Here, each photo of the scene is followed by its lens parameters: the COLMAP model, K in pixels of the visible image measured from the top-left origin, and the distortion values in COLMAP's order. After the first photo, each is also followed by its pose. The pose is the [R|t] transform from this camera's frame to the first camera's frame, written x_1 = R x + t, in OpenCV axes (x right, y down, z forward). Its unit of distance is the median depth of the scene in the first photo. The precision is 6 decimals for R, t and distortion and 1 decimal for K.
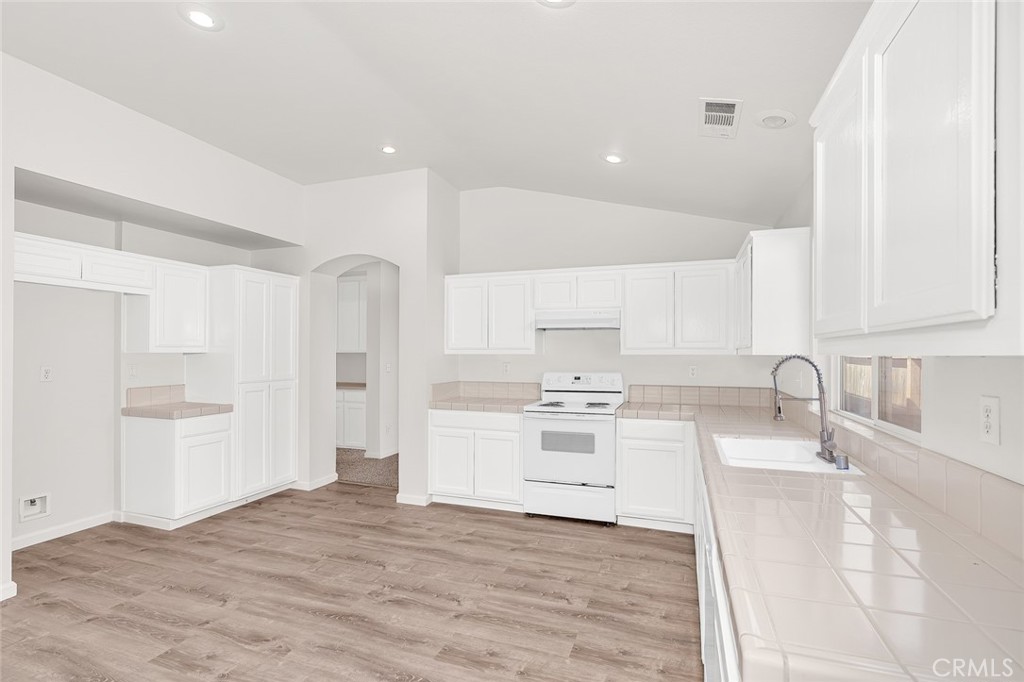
lens RADIAL K [[477.0, 0, 512.8], [0, 477.0, 352.1], [0, 0, 1]] dist [-0.001609, 0.000344]
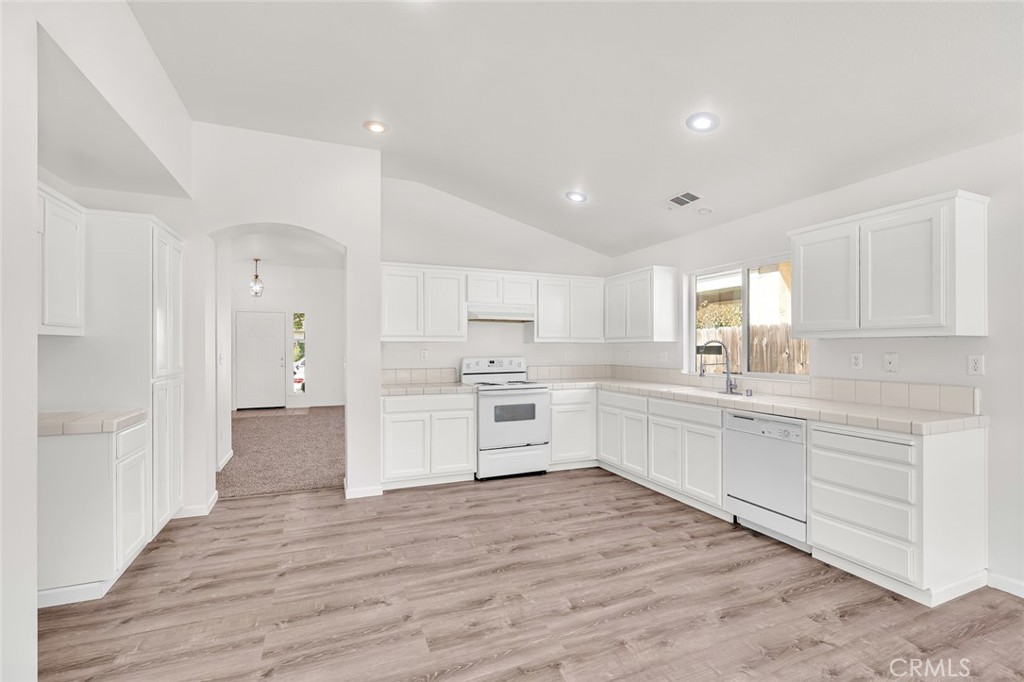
lens RADIAL K [[472.9, 0, 527.2], [0, 472.9, 348.2], [0, 0, 1]] dist [-0.000128, 0.000410]
pose [[0.727206, -0.003690, 0.686409, -0.834602], [-0.000525, 0.999982, 0.005932, 0.017711], [-0.686419, -0.004674, 0.727191, 0.111292]]
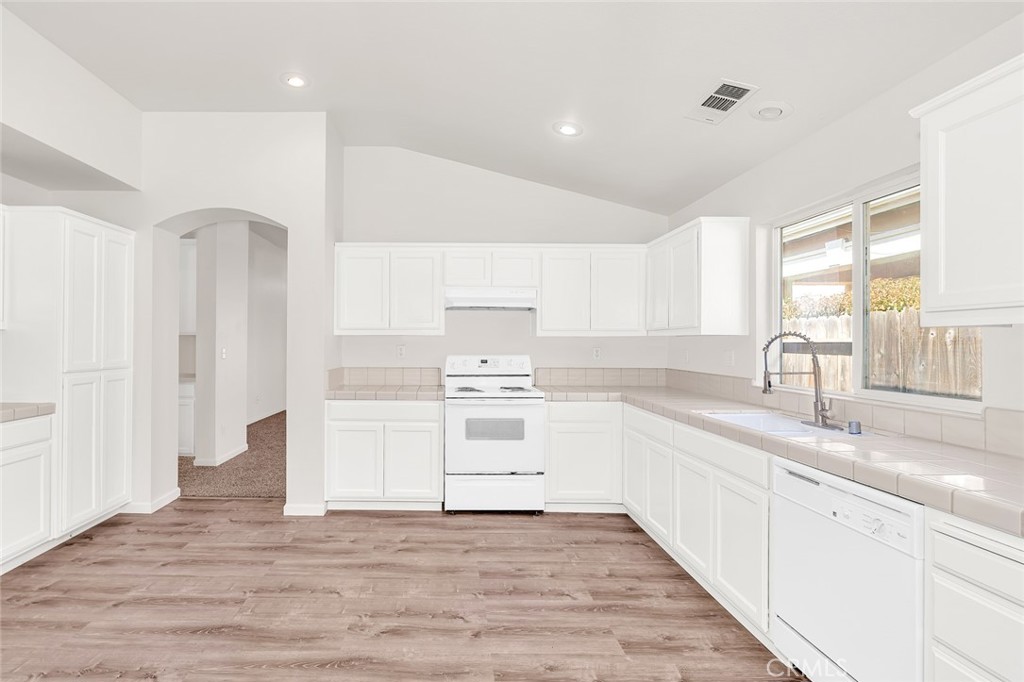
lens RADIAL K [[502.3, 0, 444.4], [0, 502.3, 341.3], [0, 0, 1]] dist [0.000016, 0.000184]
pose [[0.944434, 0.002641, 0.328690, -0.359338], [-0.003139, 0.999995, 0.000986, 0.019228], [-0.328685, -0.001963, 0.944437, 0.127474]]
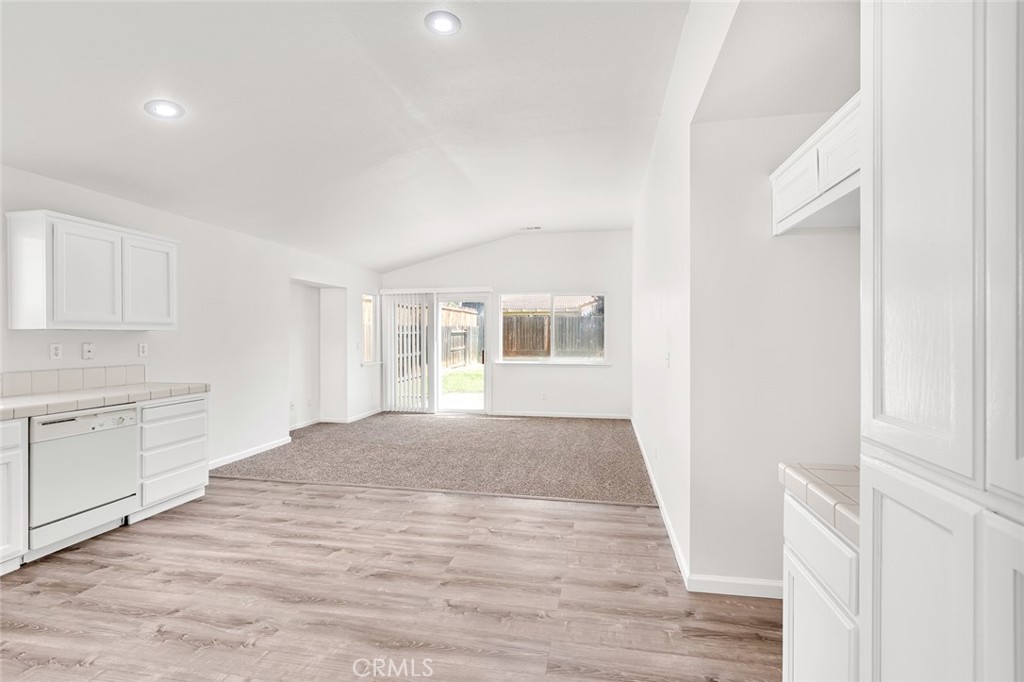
lens RADIAL K [[469.1, 0, 508.9], [0, 469.1, 338.3], [0, 0, 1]] dist [-0.001122, 0.000876]
pose [[-0.989001, -0.002271, -0.147893, -0.471848], [-0.001319, 0.999978, -0.006535, 0.026911], [0.147904, -0.006268, -0.988982, 1.524334]]
